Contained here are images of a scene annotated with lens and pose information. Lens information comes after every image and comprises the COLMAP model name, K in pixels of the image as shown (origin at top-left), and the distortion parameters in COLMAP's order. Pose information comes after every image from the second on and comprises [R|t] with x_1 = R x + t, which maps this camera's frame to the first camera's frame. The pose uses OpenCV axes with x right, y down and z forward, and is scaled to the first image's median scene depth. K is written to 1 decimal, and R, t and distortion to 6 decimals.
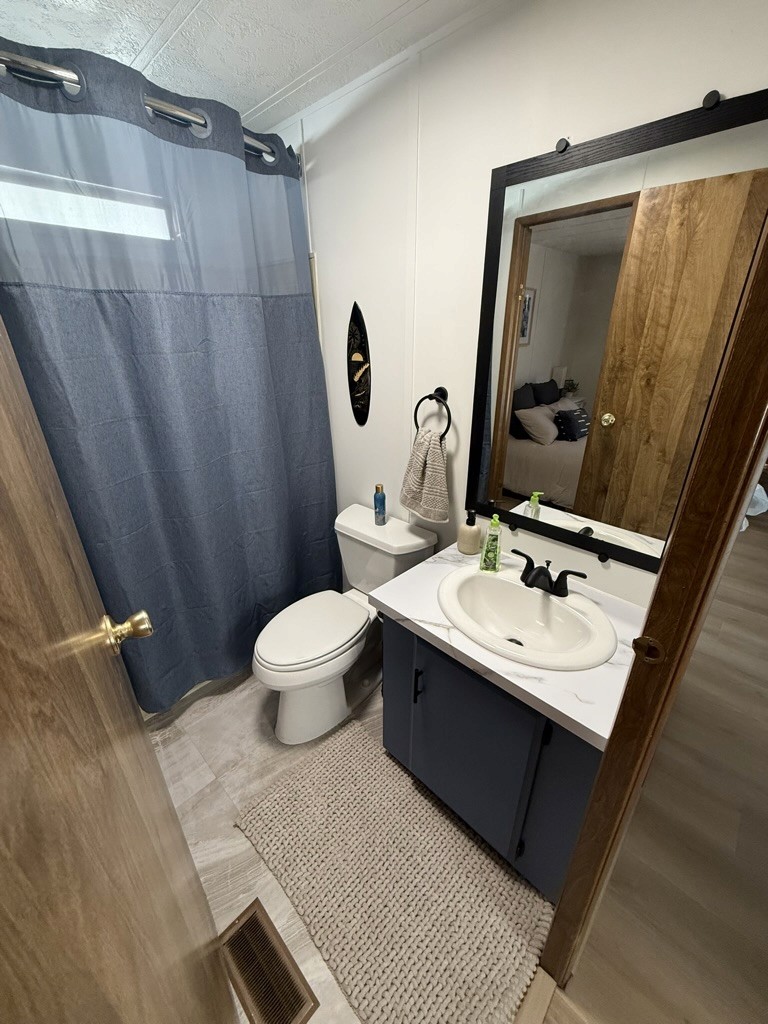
lens RADIAL K [[408.4, 0, 386.7], [0, 408.4, 511.9], [0, 0, 1]] dist [0.002364, -0.000398]
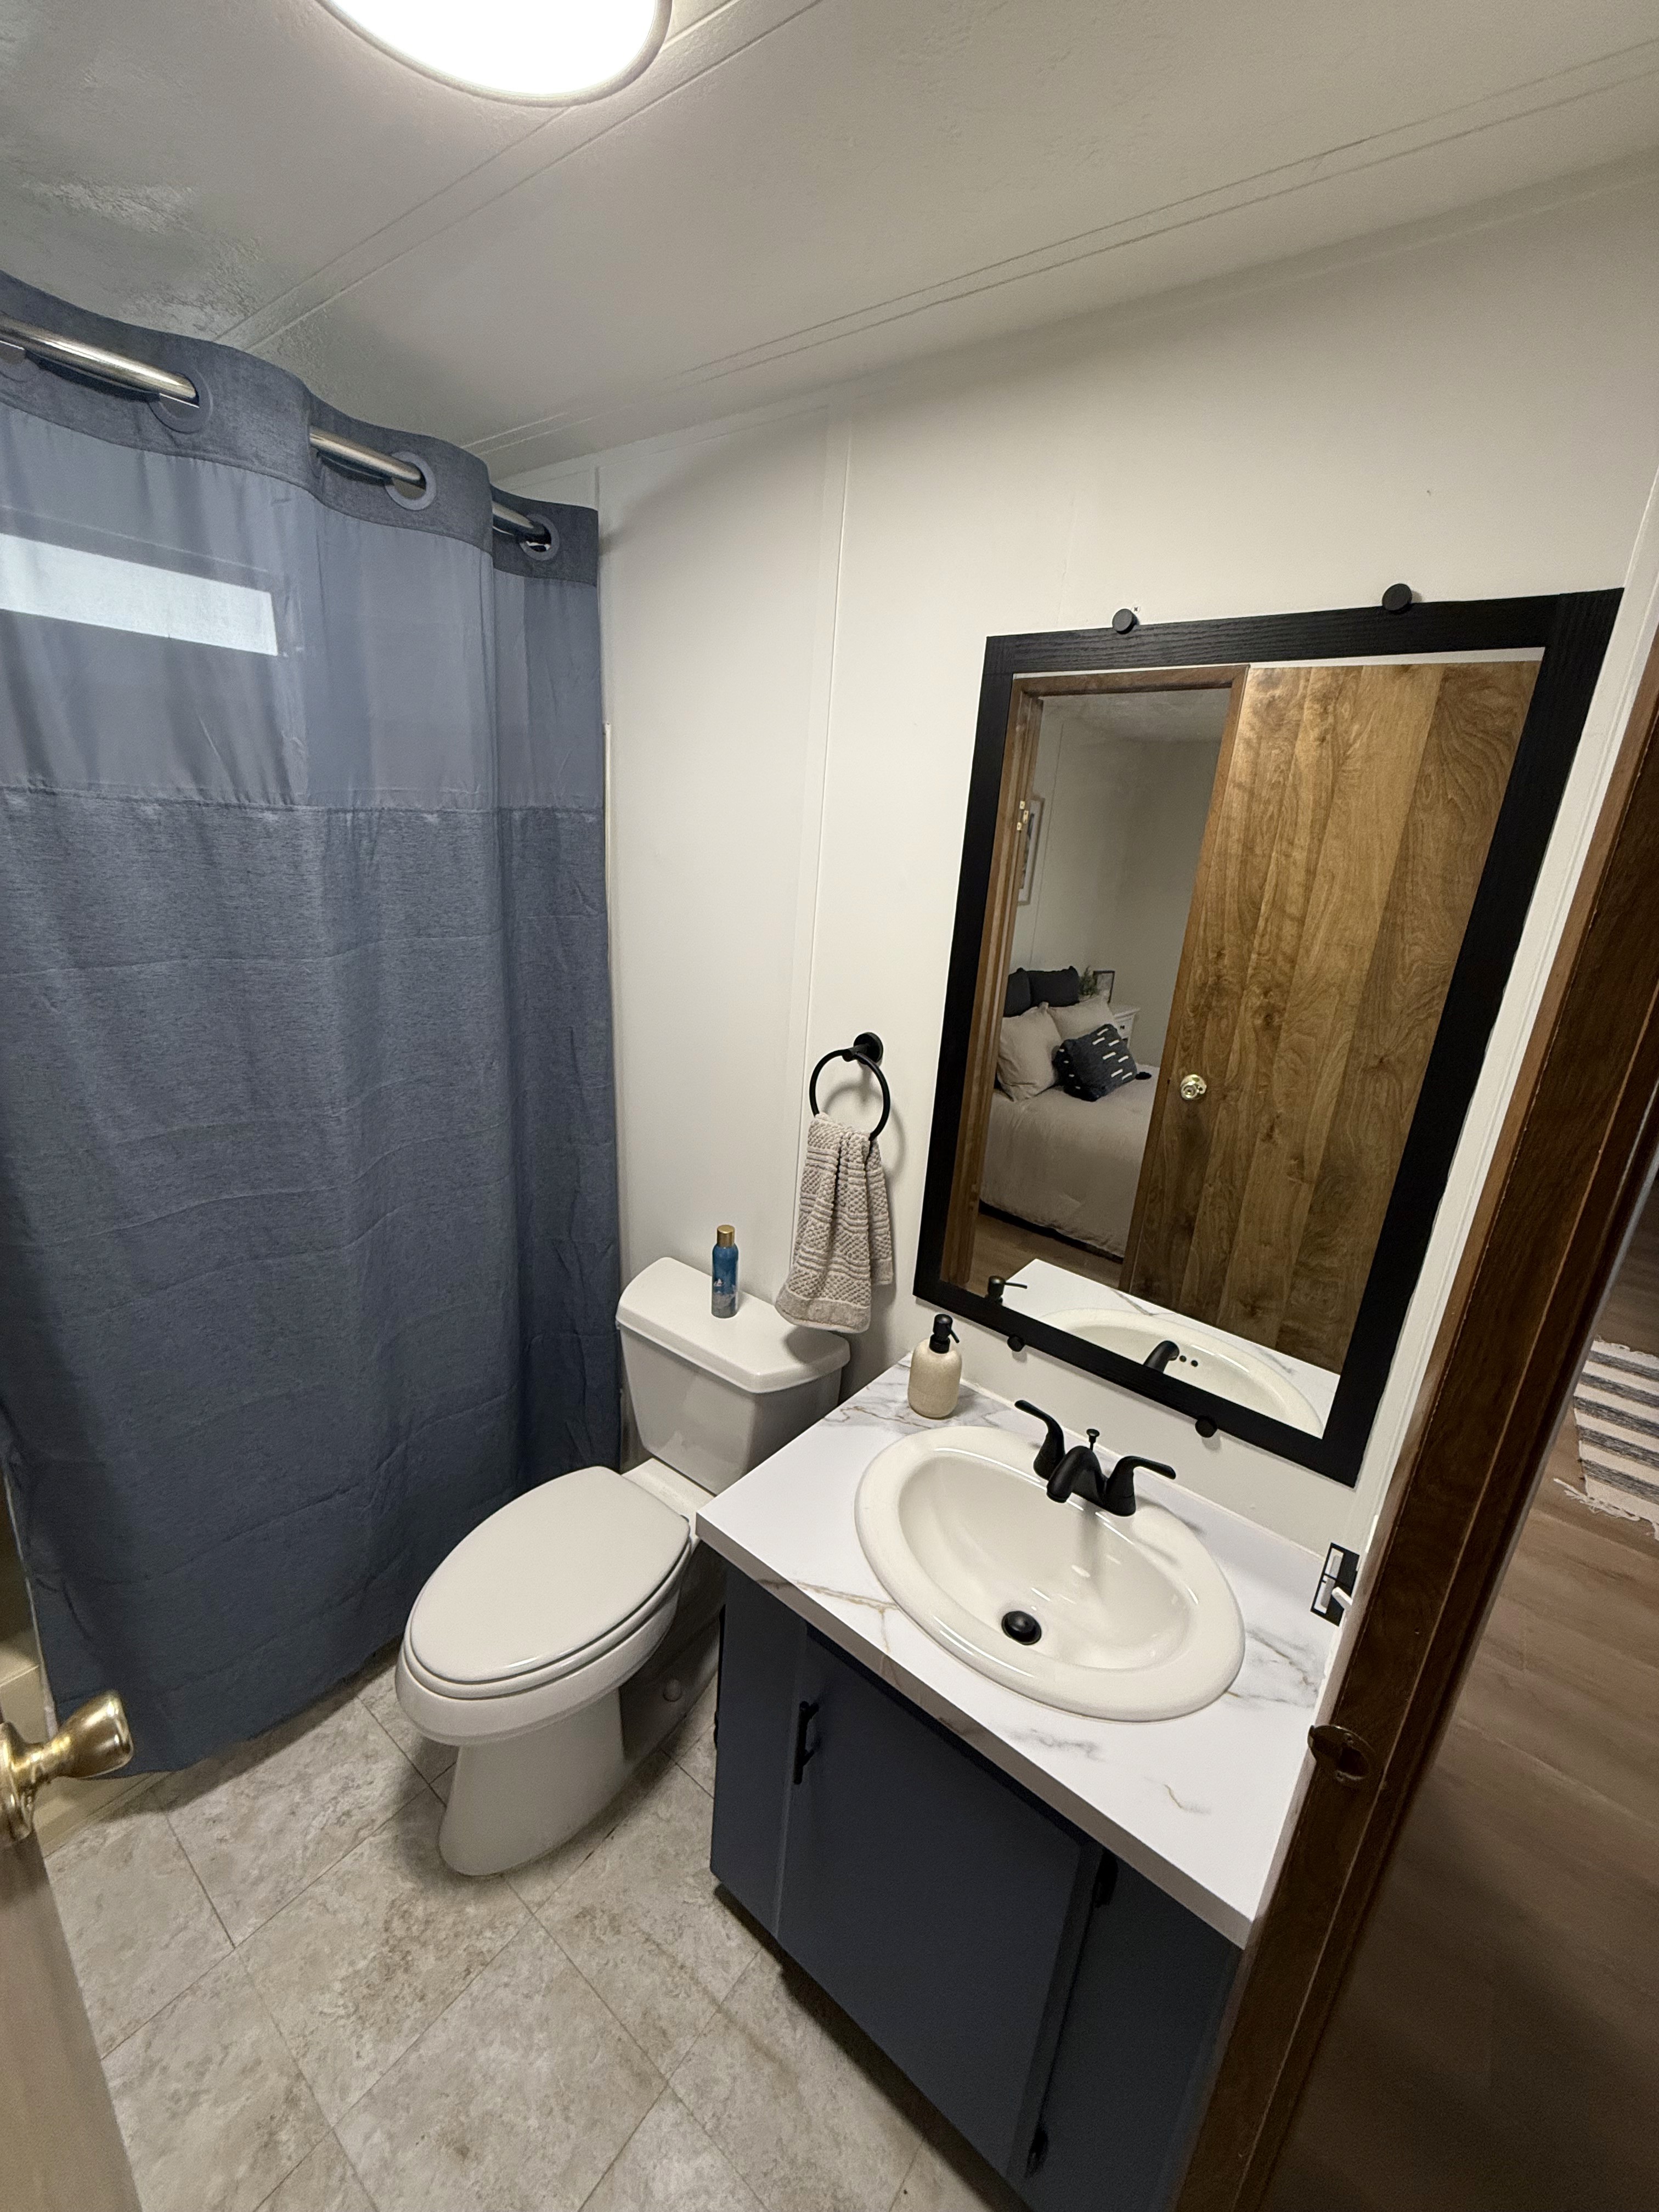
lens RADIAL K [[882.1, 0, 838.4], [0, 882.1, 1108.0], [0, 0, 1]] dist [0.002364, -0.000398]
pose [[0.990660, 0.041592, 0.129856, -0.026753], [-0.027269, 0.993537, -0.110189, -0.096011], [-0.133600, 0.105619, 0.985391, 0.013511]]
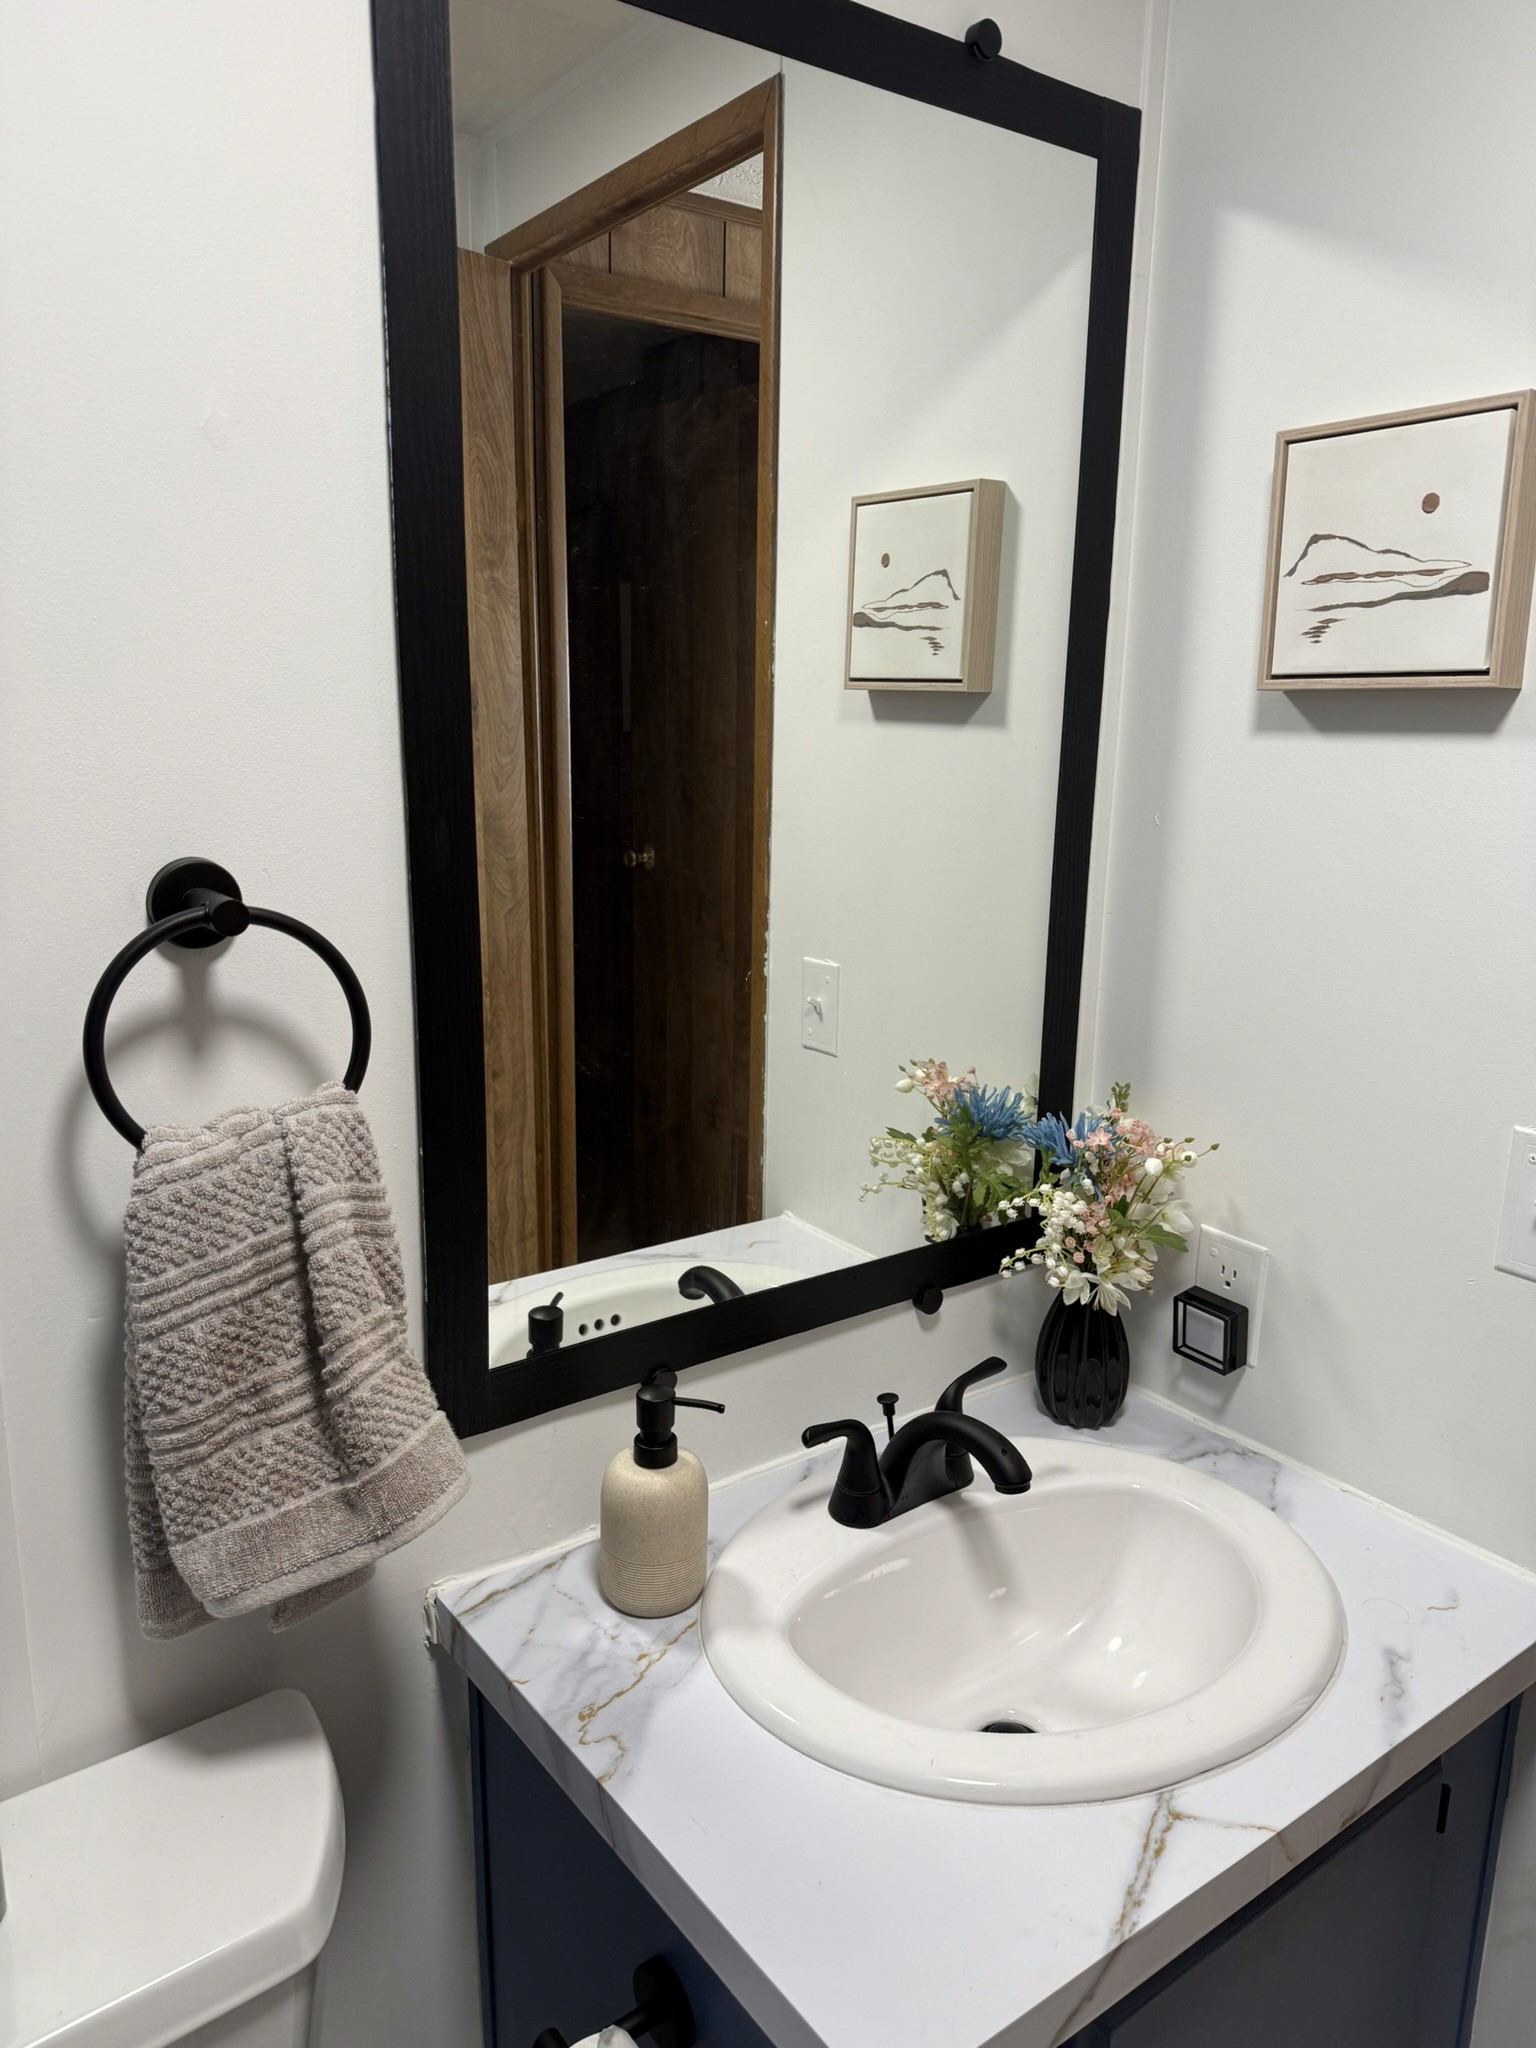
lens RADIAL K [[1461.5, 0, 776.7], [0, 1461.5, 1019.5], [0, 0, 1]] dist [0.060196, -0.074493]
pose [[0.145494, -0.207293, 0.967399, -0.390032], [0.383769, 0.913069, 0.137933, -0.208606], [-0.911895, 0.351189, 0.212399, 0.594161]]
